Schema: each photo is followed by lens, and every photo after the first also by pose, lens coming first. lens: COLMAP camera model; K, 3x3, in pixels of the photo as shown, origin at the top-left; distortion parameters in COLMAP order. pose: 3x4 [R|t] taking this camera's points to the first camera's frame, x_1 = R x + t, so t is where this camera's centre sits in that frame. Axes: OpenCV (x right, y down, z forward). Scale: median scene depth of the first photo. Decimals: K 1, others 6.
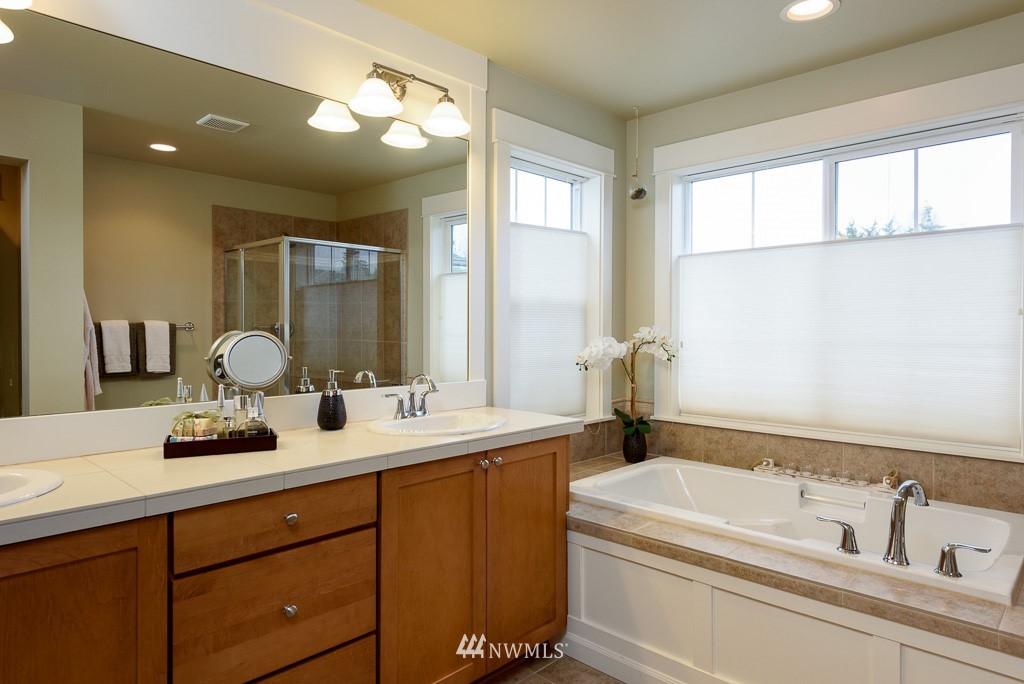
lens RADIAL K [[623.4, 0, 515.7], [0, 623.4, 337.1], [0, 0, 1]] dist [-0.024509, -0.002449]
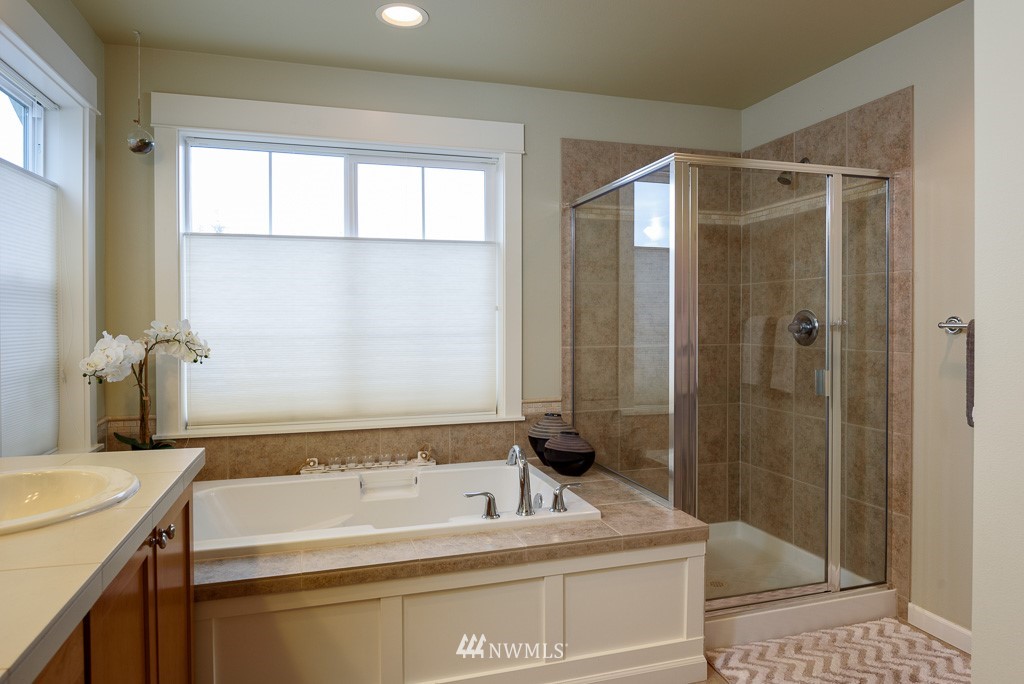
lens RADIAL K [[623.4, 0, 515.1], [0, 623.4, 337.6], [0, 0, 1]] dist [-0.024509, -0.002449]
pose [[0.471980, -0.026810, 0.881202, -0.304550], [0.018314, 0.999620, 0.020604, -0.004458], [-0.881419, 0.006413, 0.472291, 0.287911]]
